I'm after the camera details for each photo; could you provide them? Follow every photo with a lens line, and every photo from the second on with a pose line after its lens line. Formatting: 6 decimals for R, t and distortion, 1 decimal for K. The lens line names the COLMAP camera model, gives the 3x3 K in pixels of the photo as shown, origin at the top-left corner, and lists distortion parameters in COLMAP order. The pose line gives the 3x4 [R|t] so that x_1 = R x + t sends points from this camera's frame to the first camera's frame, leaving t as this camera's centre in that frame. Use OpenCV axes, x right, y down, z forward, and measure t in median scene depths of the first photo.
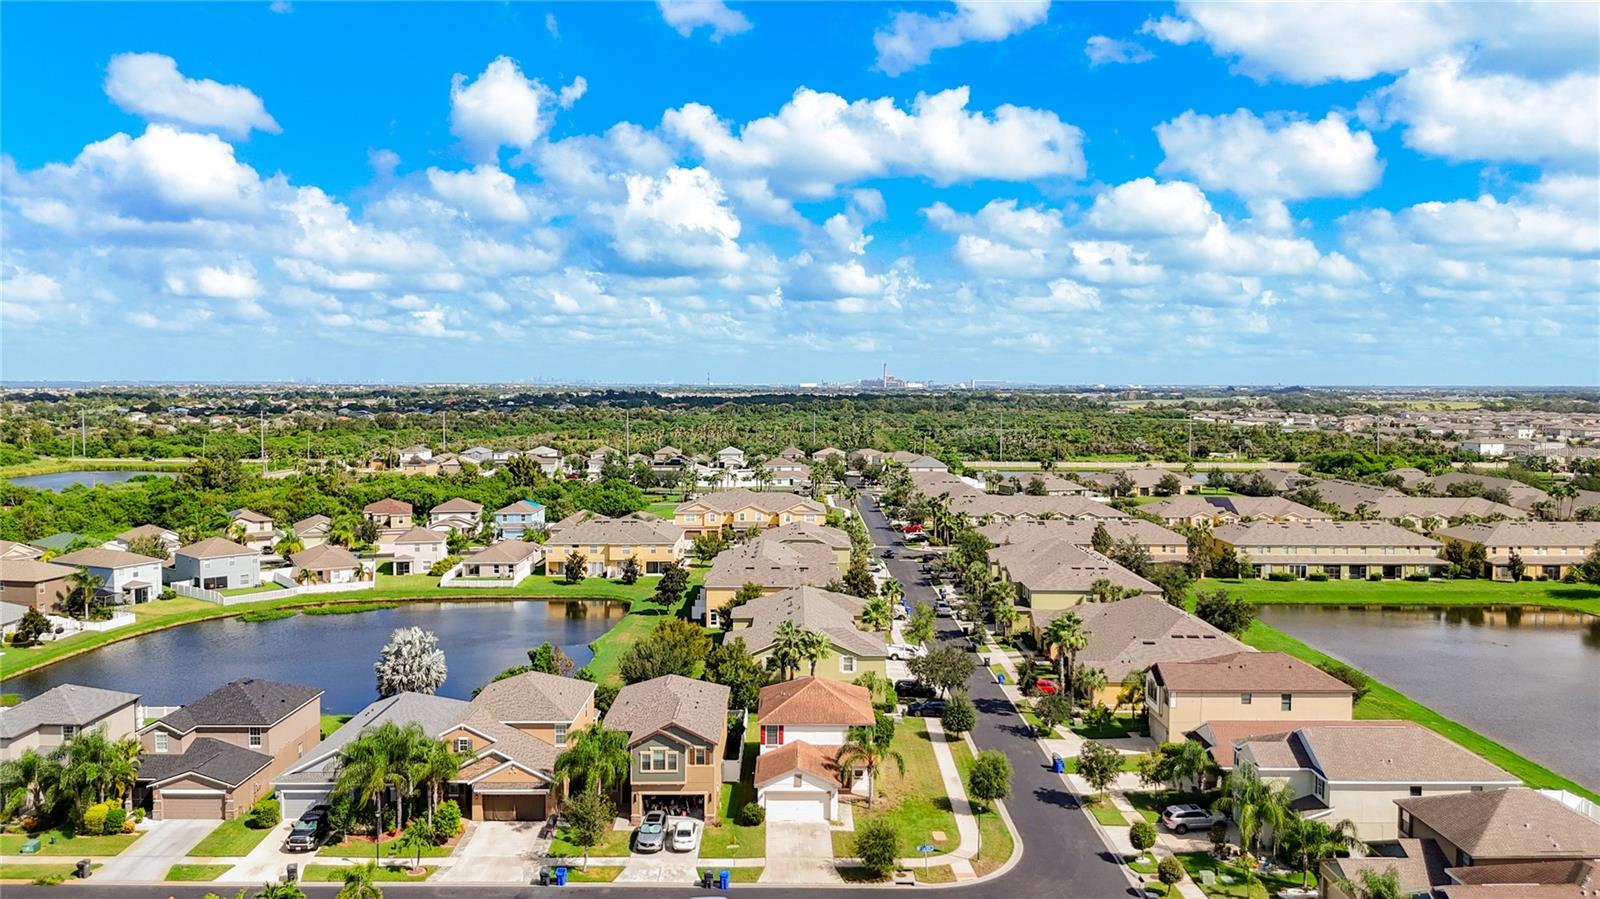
lens RADIAL K [[1257.4, 0, 804.8], [0, 1257.4, 451.6], [0, 0, 1]] dist [0.028388, -0.006749]
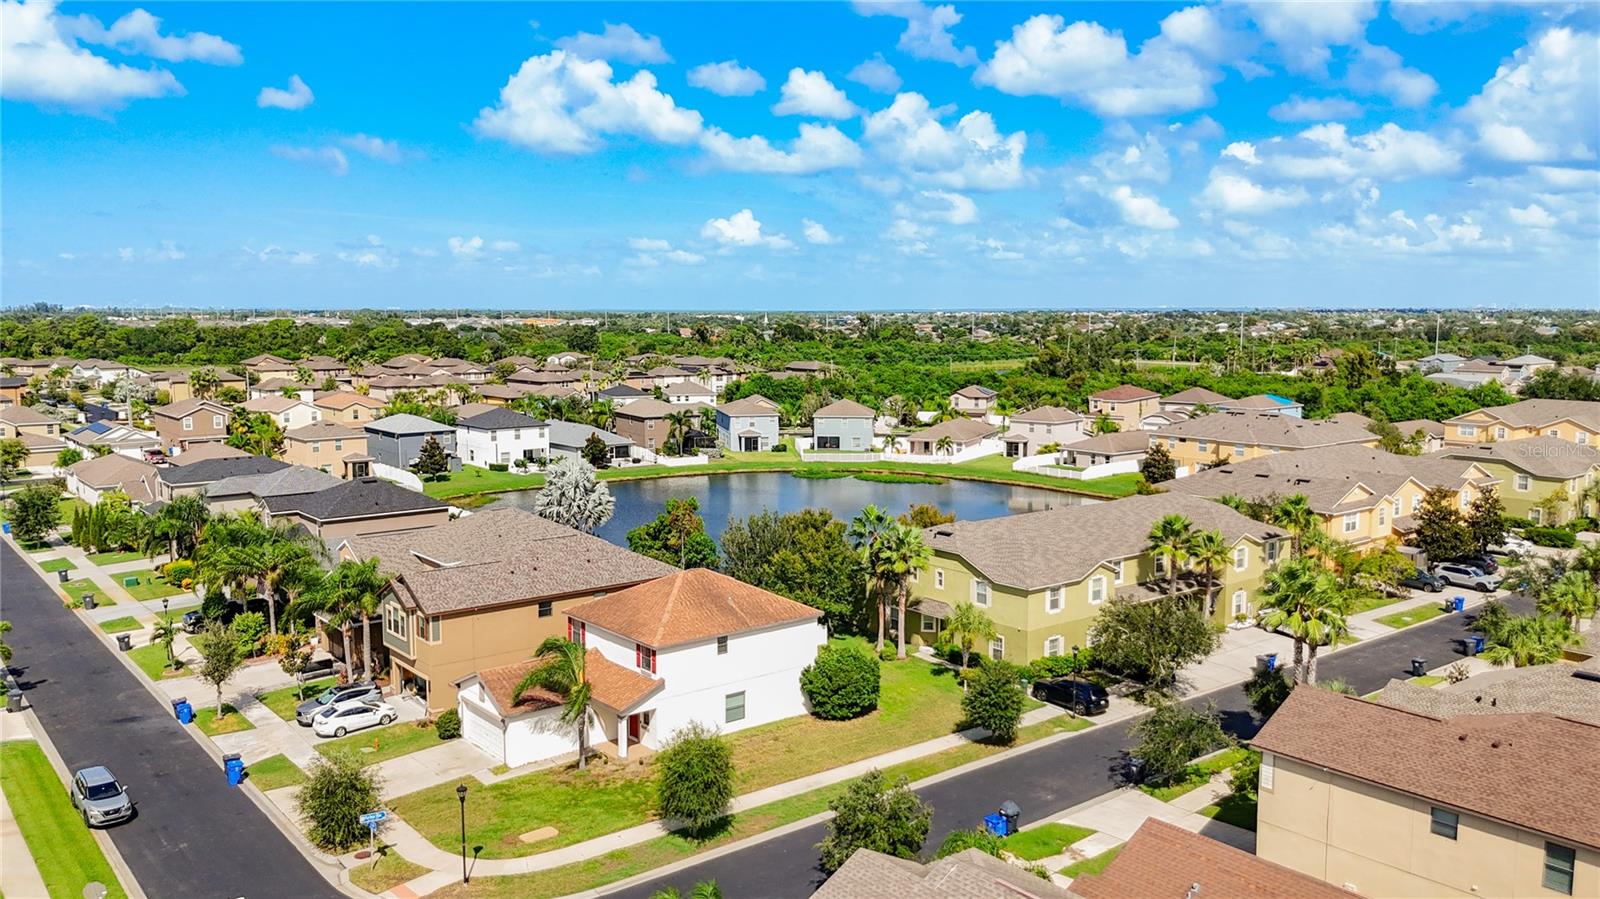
lens RADIAL K [[1257.4, 0, 795.9], [0, 1257.4, 448.6], [0, 0, 1]] dist [0.028388, -0.006749]
pose [[0.600500, 0.082108, -0.795398, 0.626424], [-0.042722, 0.996588, 0.070622, 0.076227], [0.798483, -0.008427, 0.601959, 0.731006]]
